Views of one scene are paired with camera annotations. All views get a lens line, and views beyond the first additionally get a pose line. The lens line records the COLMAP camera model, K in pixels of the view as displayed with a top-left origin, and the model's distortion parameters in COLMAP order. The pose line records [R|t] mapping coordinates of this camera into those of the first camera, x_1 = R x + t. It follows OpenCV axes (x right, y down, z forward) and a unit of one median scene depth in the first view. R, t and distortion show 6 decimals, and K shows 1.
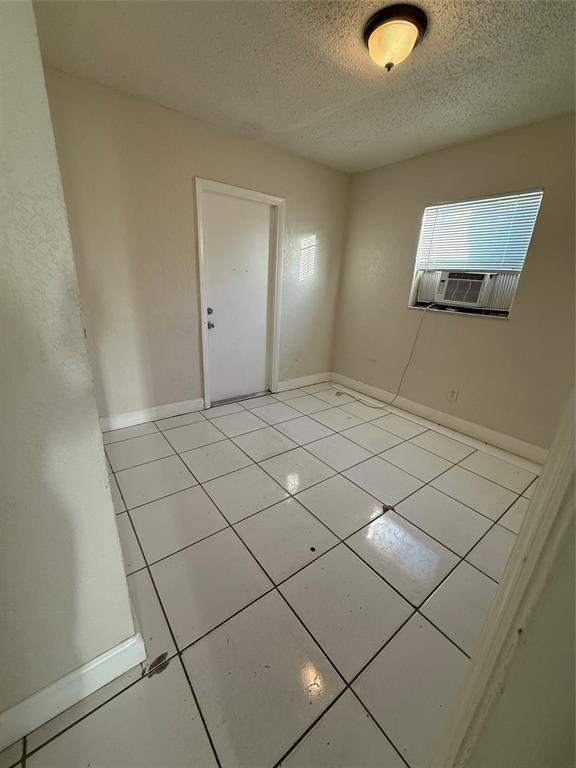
lens RADIAL K [[306.1, 0, 287.4], [0, 306.1, 383.1], [0, 0, 1]] dist [0.001449, -0.000580]
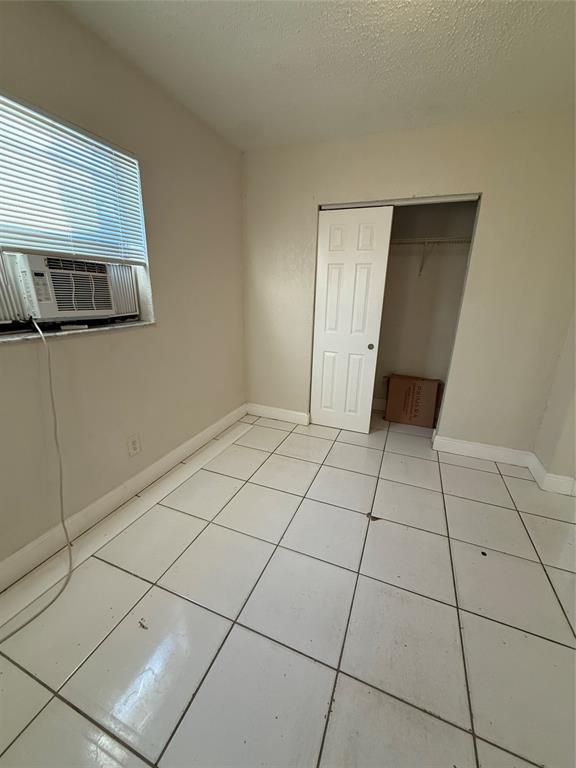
lens RADIAL K [[306.1, 0, 287.6], [0, 306.1, 385.8], [0, 0, 1]] dist [0.001449, -0.000580]
pose [[-0.506031, -0.320230, 0.800865, -0.131342], [0.243378, 0.837778, 0.488770, -0.333019], [-0.827466, 0.442245, -0.346005, 0.937274]]
